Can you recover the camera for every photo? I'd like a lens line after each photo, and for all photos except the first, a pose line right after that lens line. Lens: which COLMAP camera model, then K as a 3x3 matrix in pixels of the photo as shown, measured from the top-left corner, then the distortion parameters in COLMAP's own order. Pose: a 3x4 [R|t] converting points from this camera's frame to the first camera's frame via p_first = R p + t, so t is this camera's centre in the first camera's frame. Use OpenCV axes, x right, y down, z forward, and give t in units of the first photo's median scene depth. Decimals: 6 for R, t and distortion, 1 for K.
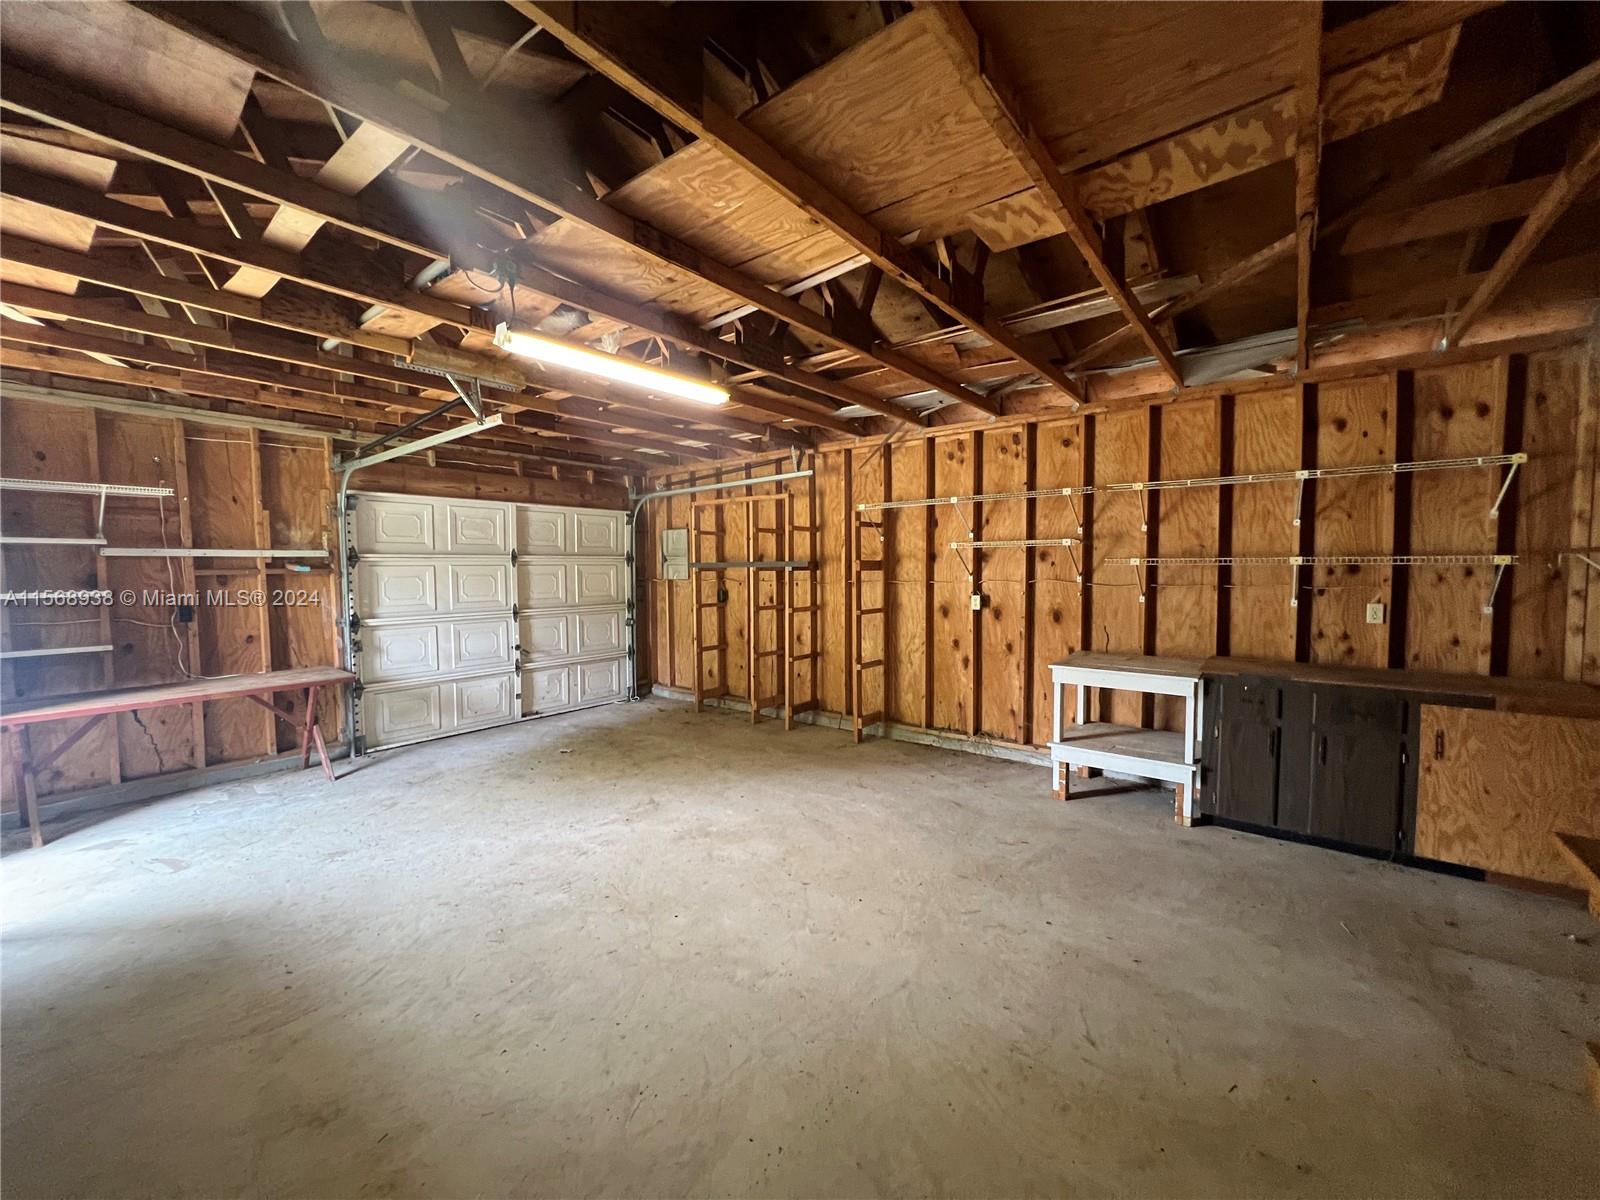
lens RADIAL K [[638.2, 0, 792.8], [0, 638.2, 597.6], [0, 0, 1]] dist [0.000273, 0.000545]
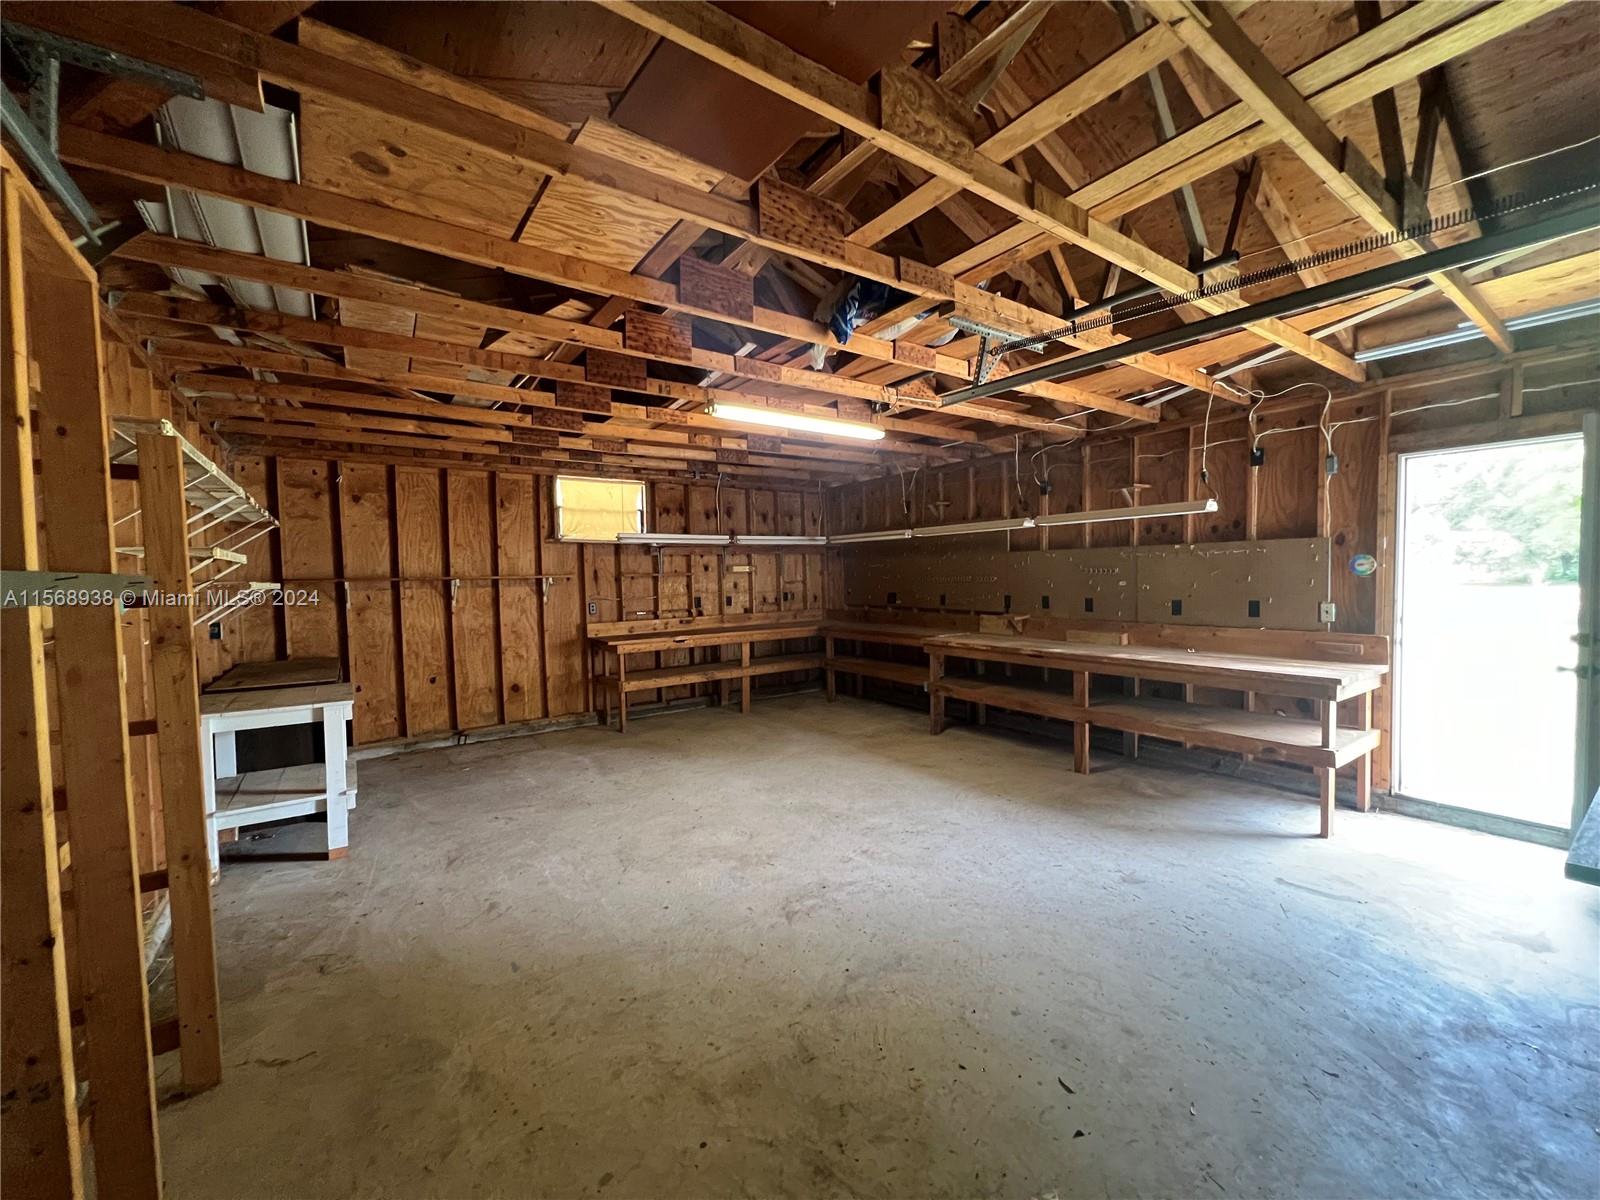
lens RADIAL K [[638.2, 0, 792.8], [0, 638.2, 597.6], [0, 0, 1]] dist [0.000273, 0.000545]
pose [[-0.957105, 0.017313, 0.289225, -0.488148], [0.043947, 0.995339, 0.085846, -0.095001], [-0.286390, 0.094875, -0.953404, 1.848764]]
